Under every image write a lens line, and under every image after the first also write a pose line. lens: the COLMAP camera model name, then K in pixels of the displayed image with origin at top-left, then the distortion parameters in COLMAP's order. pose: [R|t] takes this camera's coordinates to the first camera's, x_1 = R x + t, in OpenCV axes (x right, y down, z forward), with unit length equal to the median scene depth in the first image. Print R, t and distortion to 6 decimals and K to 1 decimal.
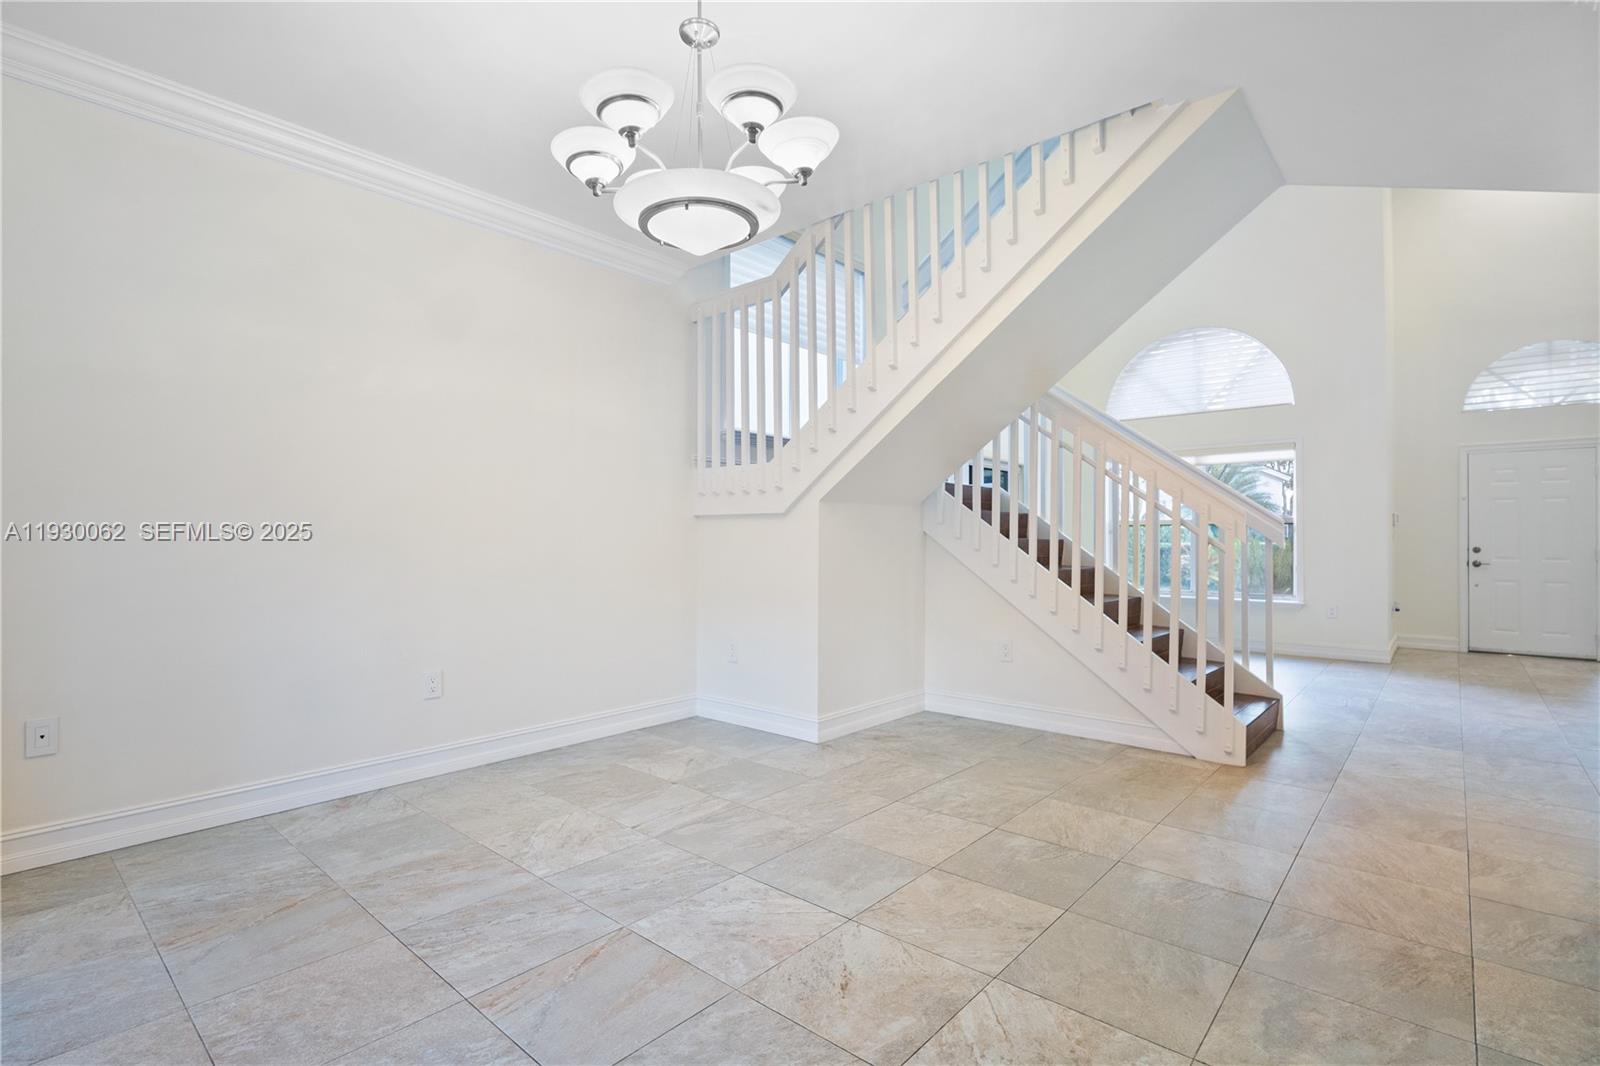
lens RADIAL K [[757.0, 0, 801.1], [0, 757.0, 548.5], [0, 0, 1]] dist [-0.010936, 0.000520]
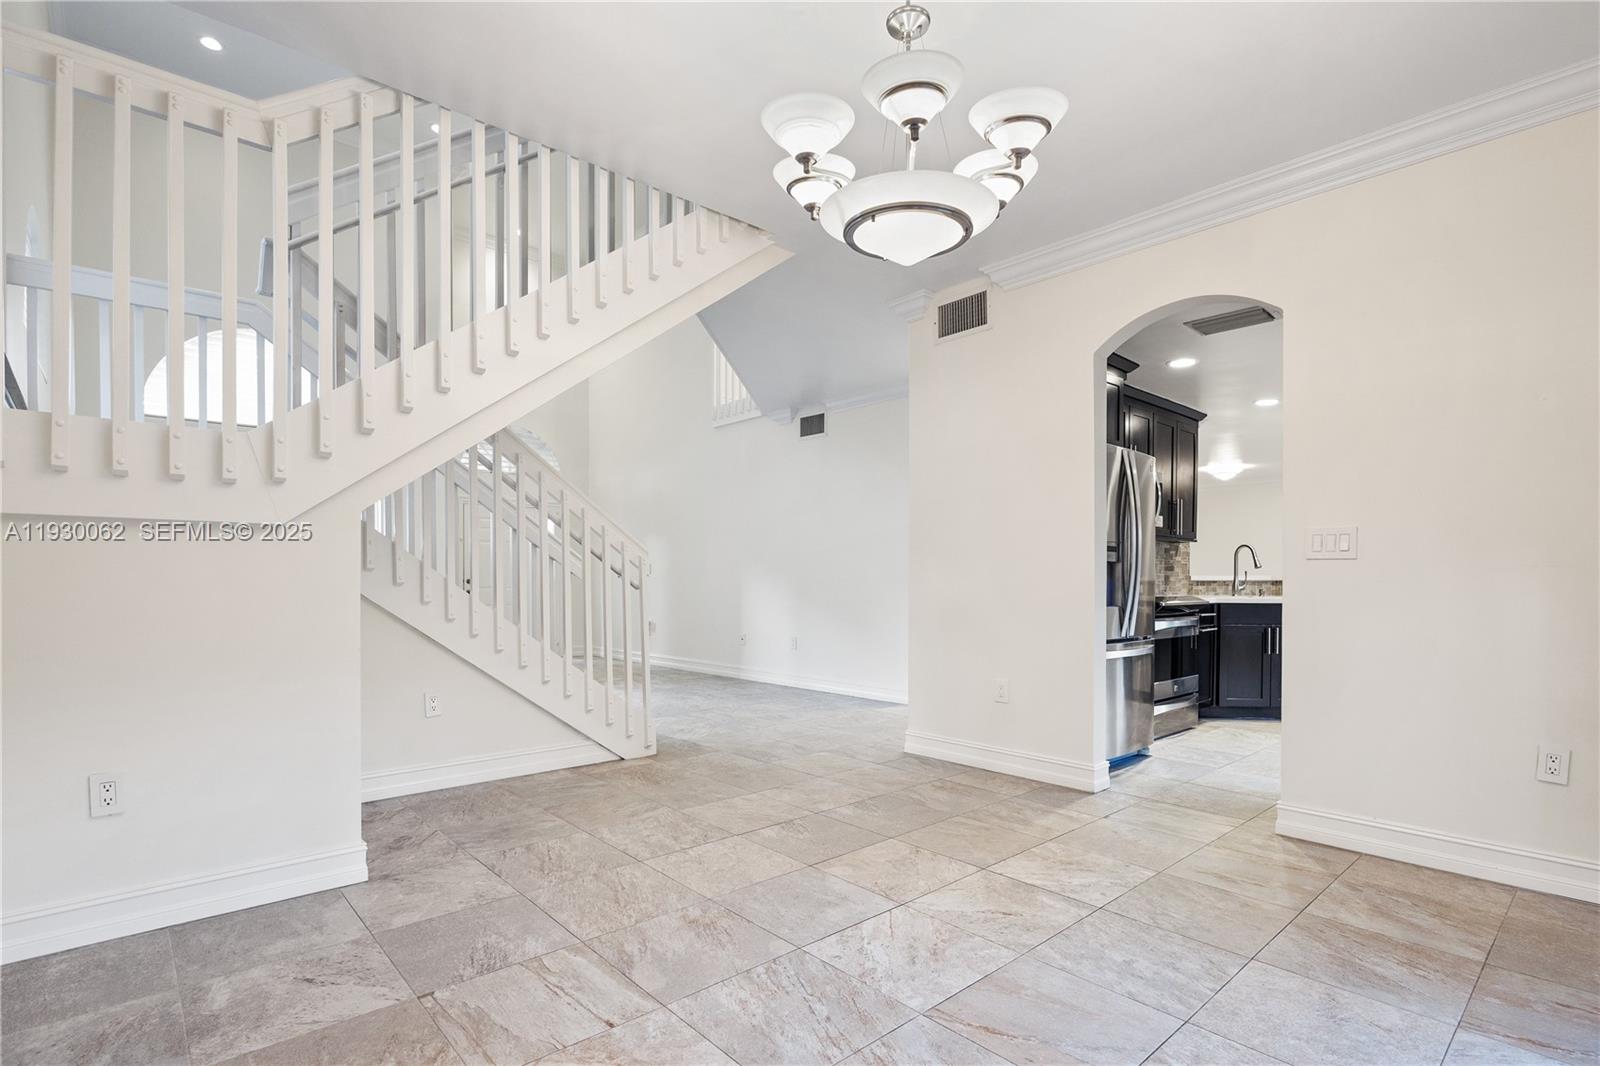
lens RADIAL K [[777.4, 0, 810.1], [0, 777.4, 554.5], [0, 0, 1]] dist [-0.010198, 0.000330]
pose [[0.114873, 0.027175, 0.993008, -0.919074], [0.009058, 0.999556, -0.028402, -0.003622], [-0.993339, 0.012258, 0.114576, 0.813829]]
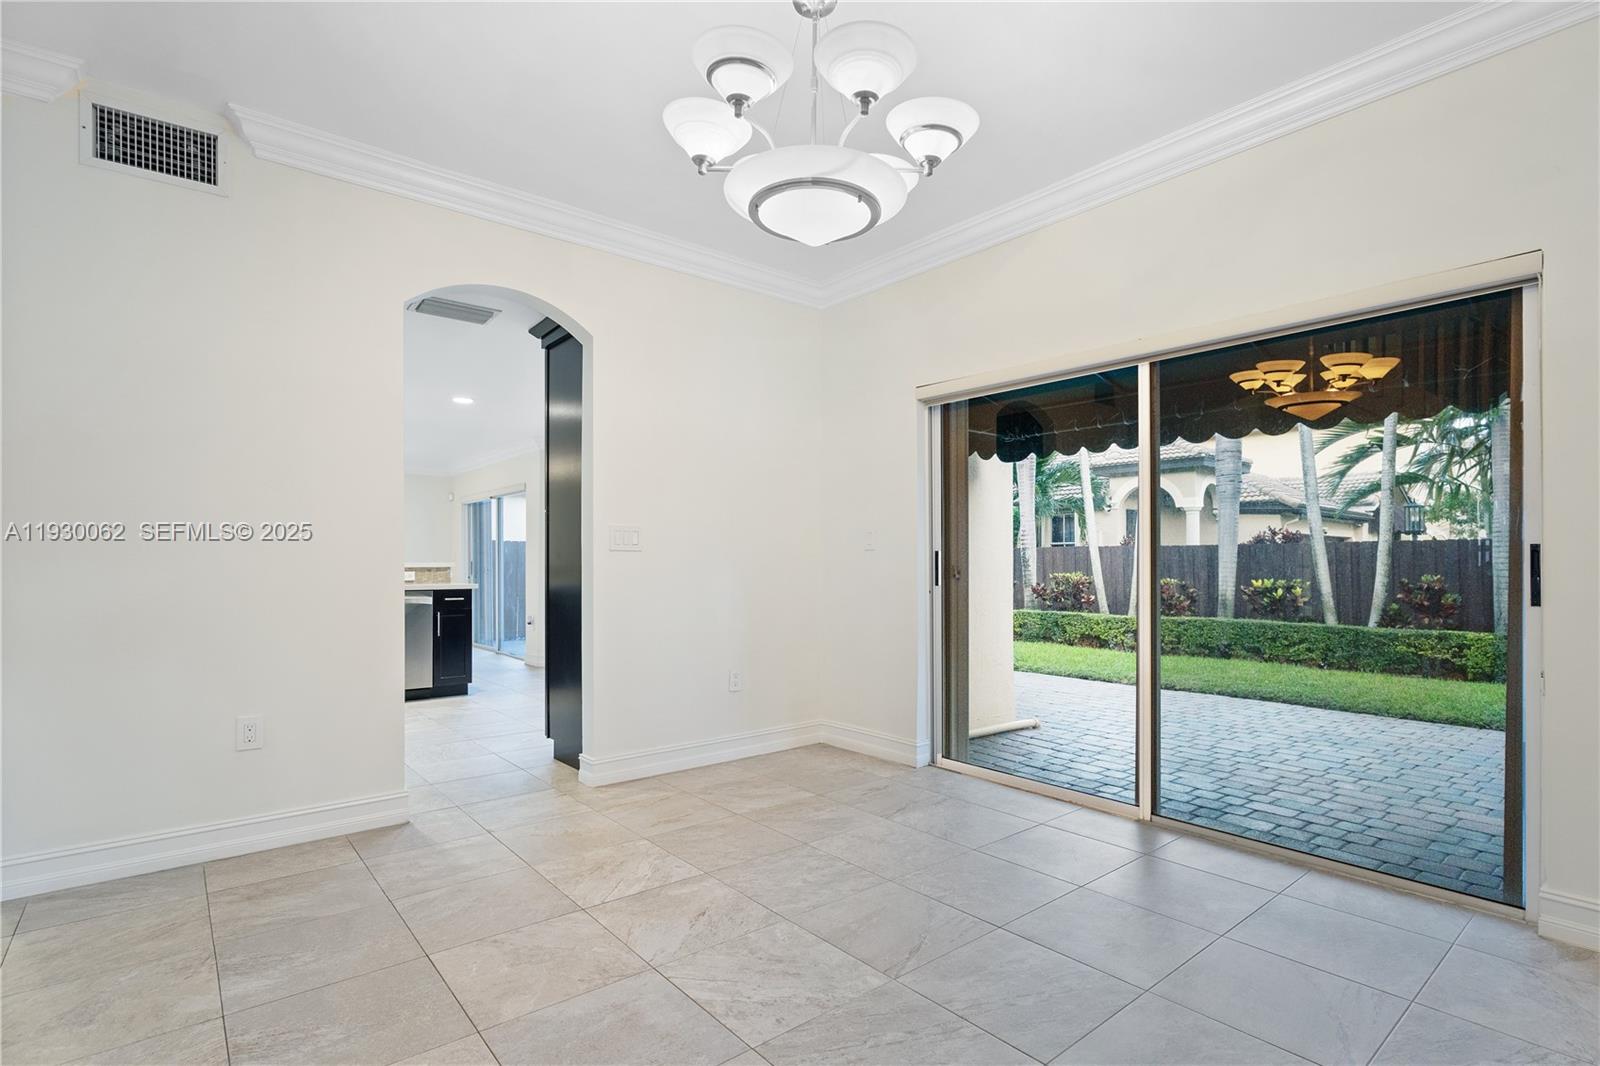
lens RADIAL K [[778.6, 0, 800.0], [0, 778.6, 533.0], [0, 0, 1]] dist [-0.004378, -0.000201]
pose [[-0.986560, 0.007315, 0.163234, -0.223457], [0.002805, 0.999608, -0.027840, -0.014628], [-0.163374, -0.027008, -0.986195, 1.574288]]
